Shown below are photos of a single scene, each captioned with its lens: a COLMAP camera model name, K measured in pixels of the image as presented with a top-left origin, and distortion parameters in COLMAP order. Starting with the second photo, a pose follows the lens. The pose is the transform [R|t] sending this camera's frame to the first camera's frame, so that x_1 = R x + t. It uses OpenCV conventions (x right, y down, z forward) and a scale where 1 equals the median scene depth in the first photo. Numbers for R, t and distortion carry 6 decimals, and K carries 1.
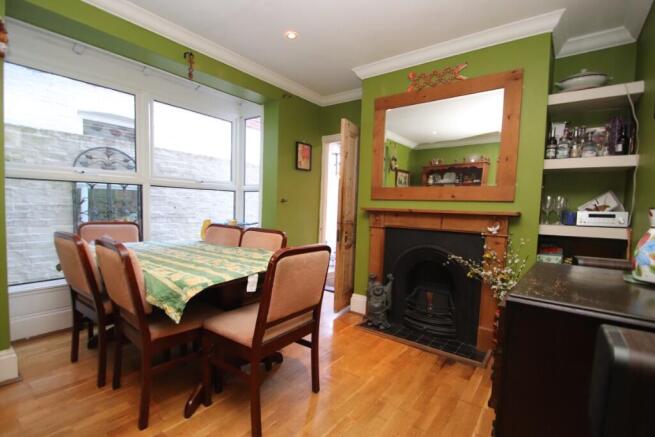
lens RADIAL K [[305.3, 0, 327.6], [0, 305.3, 225.6], [0, 0, 1]] dist [0.008694, -0.016119]
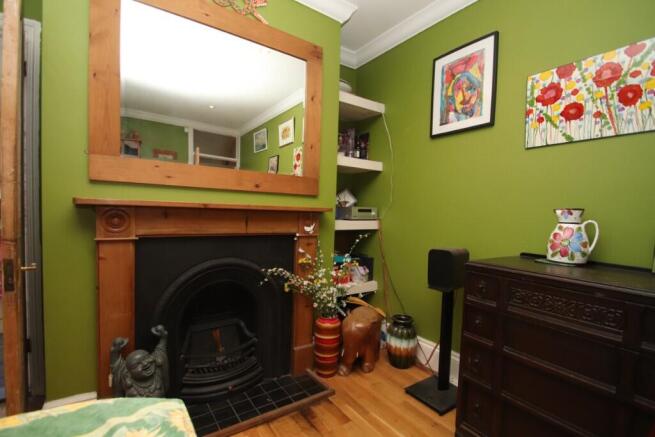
lens RADIAL K [[305.3, 0, 327.6], [0, 305.3, 225.6], [0, 0, 1]] dist [0.008694, -0.016119]
pose [[0.298813, -0.071114, 0.951658, -0.202050], [0.033059, 0.997392, 0.064151, -0.040244], [-0.953739, 0.012291, 0.300385, 0.578178]]
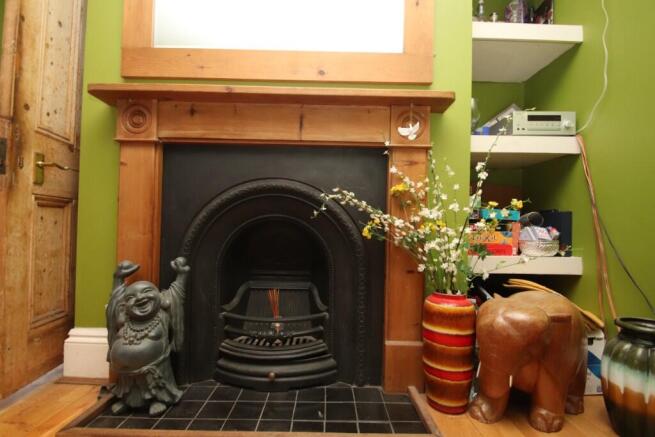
lens RADIAL K [[305.3, 0, 327.6], [0, 305.3, 225.6], [0, 0, 1]] dist [0.008694, -0.016119]
pose [[0.788129, -0.010696, 0.615418, 0.117389], [0.043731, 0.998295, -0.038654, 0.143337], [-0.613955, 0.057377, 0.787253, 0.585026]]
